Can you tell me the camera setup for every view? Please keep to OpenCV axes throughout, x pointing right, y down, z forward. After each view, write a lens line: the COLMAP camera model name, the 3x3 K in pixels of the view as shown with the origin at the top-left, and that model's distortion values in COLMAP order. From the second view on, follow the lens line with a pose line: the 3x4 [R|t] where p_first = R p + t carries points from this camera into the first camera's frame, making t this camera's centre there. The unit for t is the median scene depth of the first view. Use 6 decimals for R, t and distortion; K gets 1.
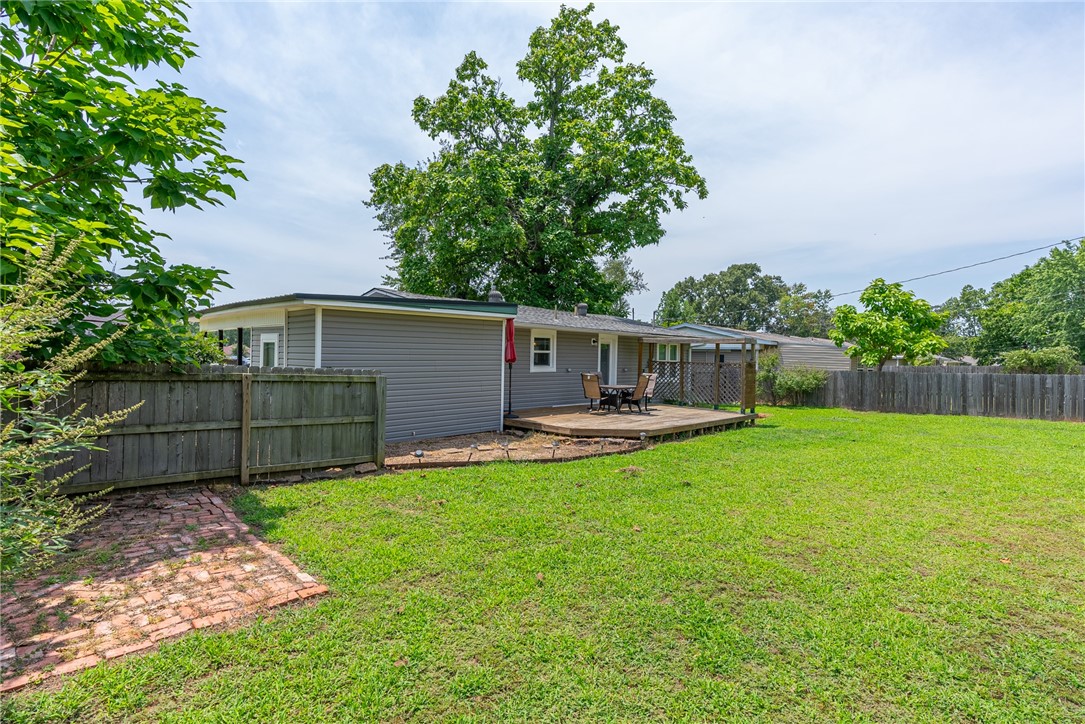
lens RADIAL K [[556.4, 0, 514.1], [0, 556.4, 359.9], [0, 0, 1]] dist [-0.001176, 0.006911]
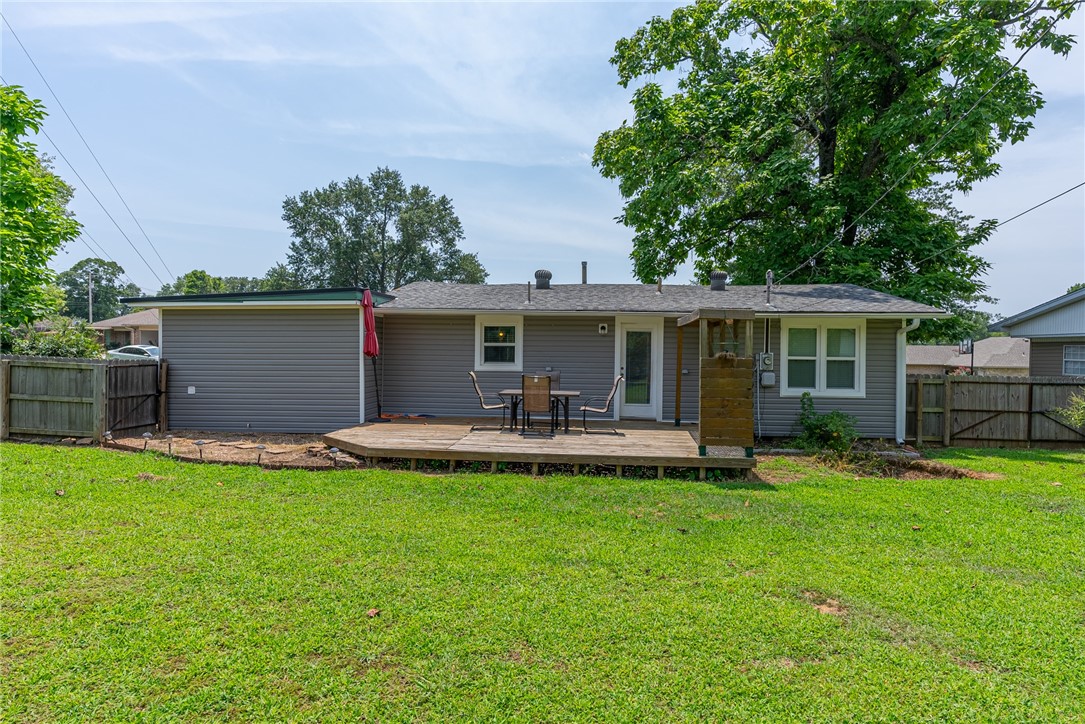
lens RADIAL K [[643.0, 0, 542.5], [0, 643.0, 362.0], [0, 0, 1]] dist [0.023166, -0.000100]
pose [[0.616449, 0.005645, -0.787374, 0.679813], [-0.009095, 0.999959, 0.000048, 0.007608], [0.787342, 0.007131, 0.616475, 0.436390]]
